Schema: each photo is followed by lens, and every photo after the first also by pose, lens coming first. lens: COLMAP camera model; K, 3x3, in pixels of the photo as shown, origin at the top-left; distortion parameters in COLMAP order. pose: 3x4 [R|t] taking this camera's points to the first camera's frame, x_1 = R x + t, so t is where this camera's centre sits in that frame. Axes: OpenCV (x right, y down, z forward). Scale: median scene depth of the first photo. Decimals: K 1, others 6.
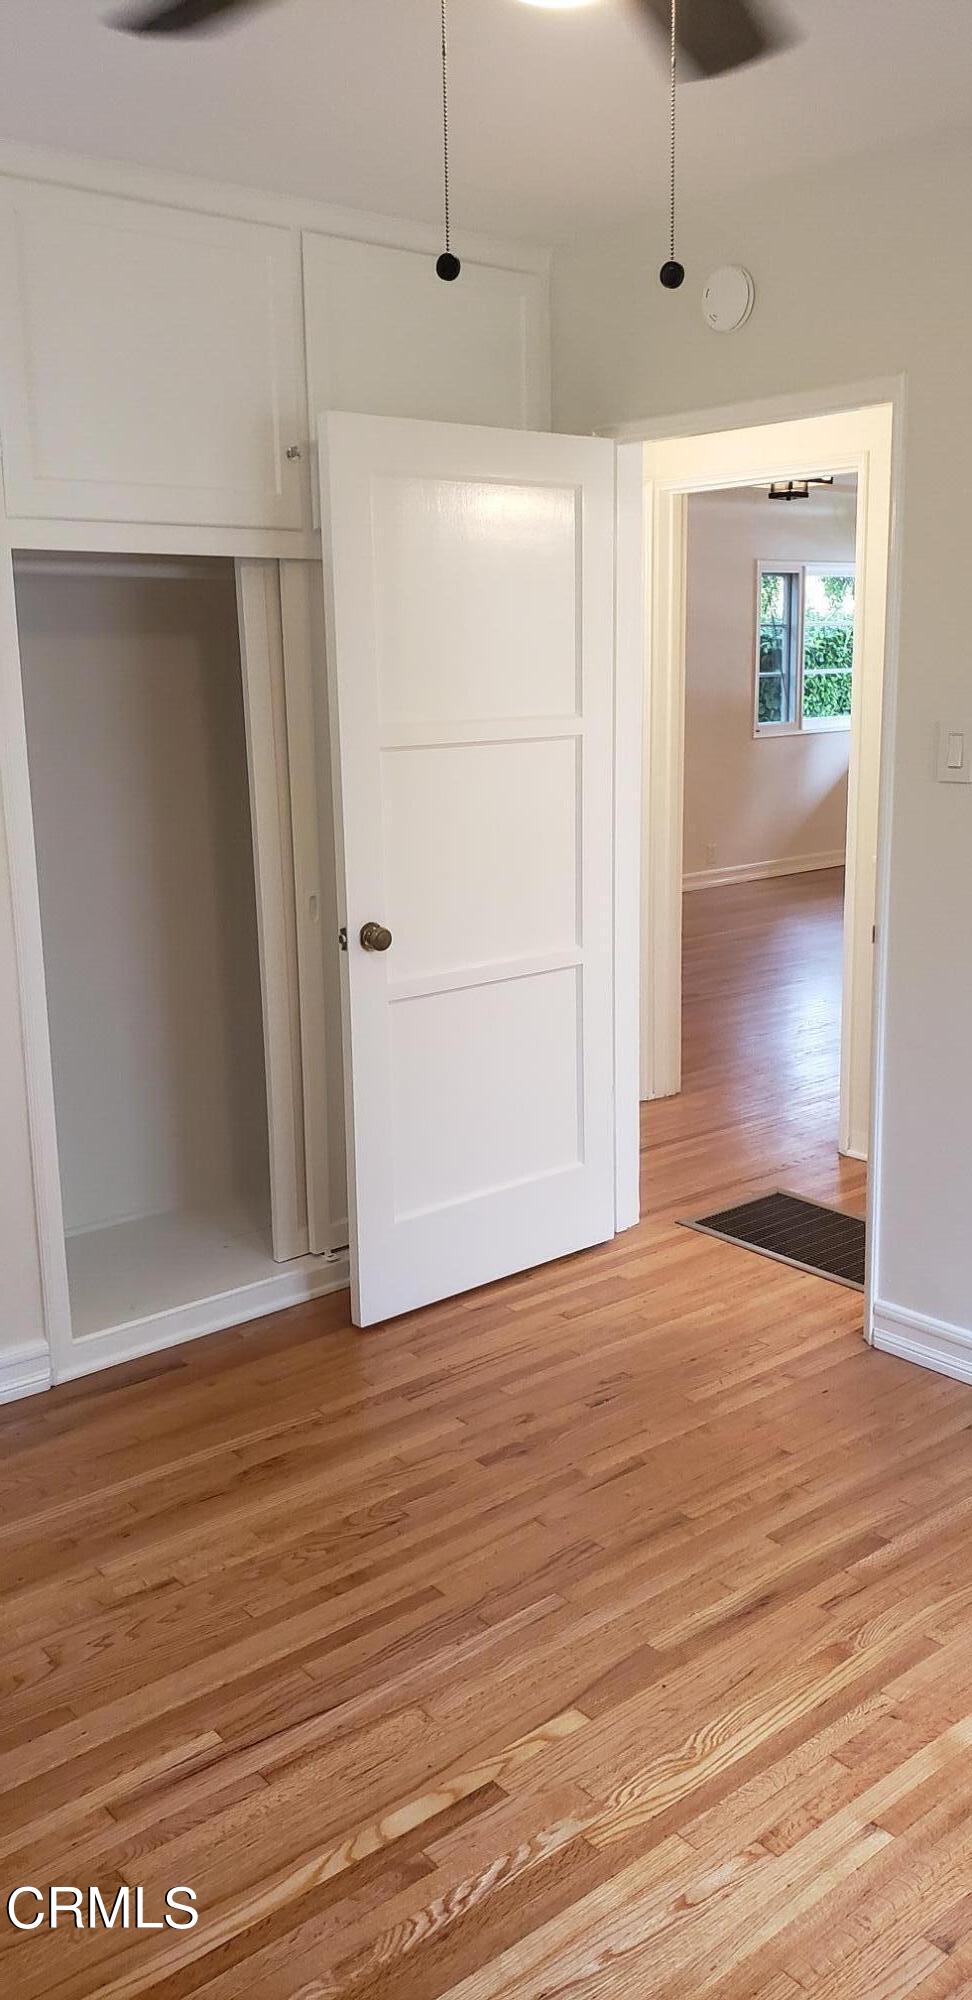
lens RADIAL K [[1544.3, 0, 495.0], [0, 1544.3, 999.9], [0, 0, 1]] dist [0.040294, 0.001107]
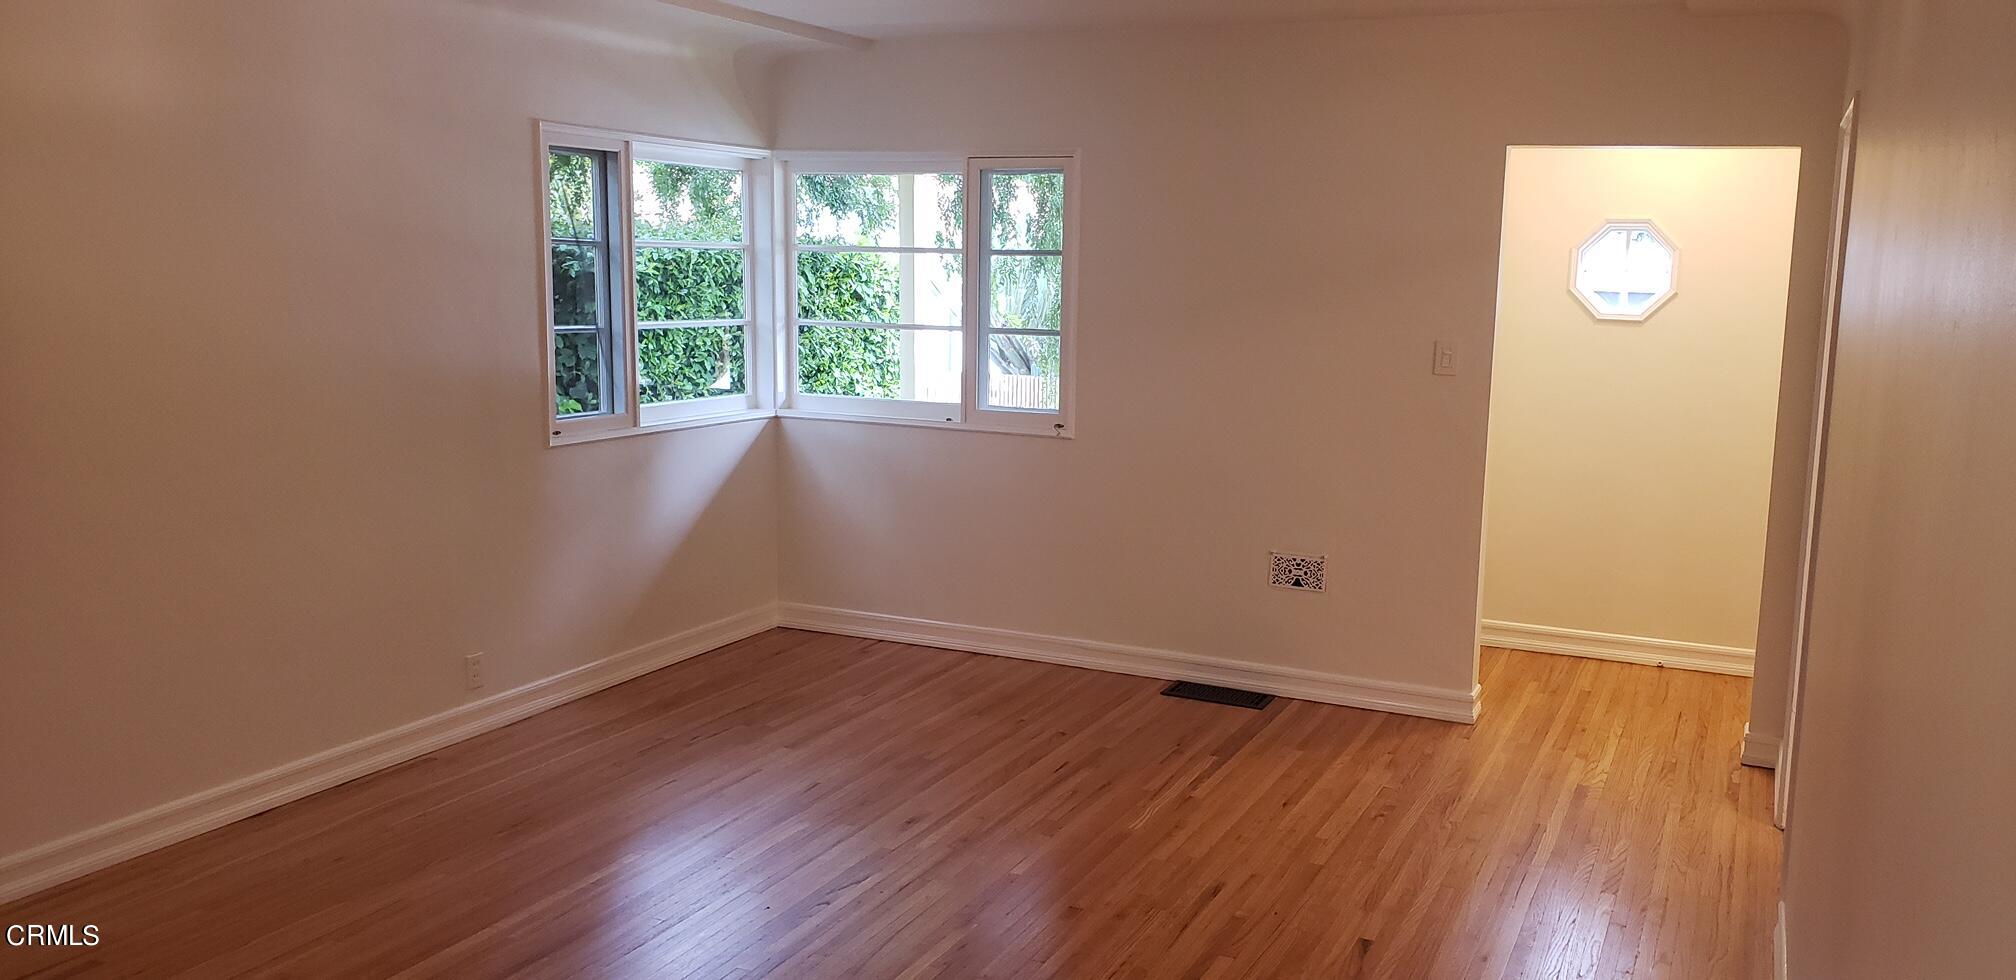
lens RADIAL K [[1556.7, 0, 1010.5], [0, 1556.7, 482.7], [0, 0, 1]] dist [0.040294, 0.001107]
pose [[0.908169, -0.028635, 0.417623, 0.083976], [0.063154, 0.995611, -0.069068, -0.106675], [-0.413812, 0.089100, 0.905992, 0.434901]]
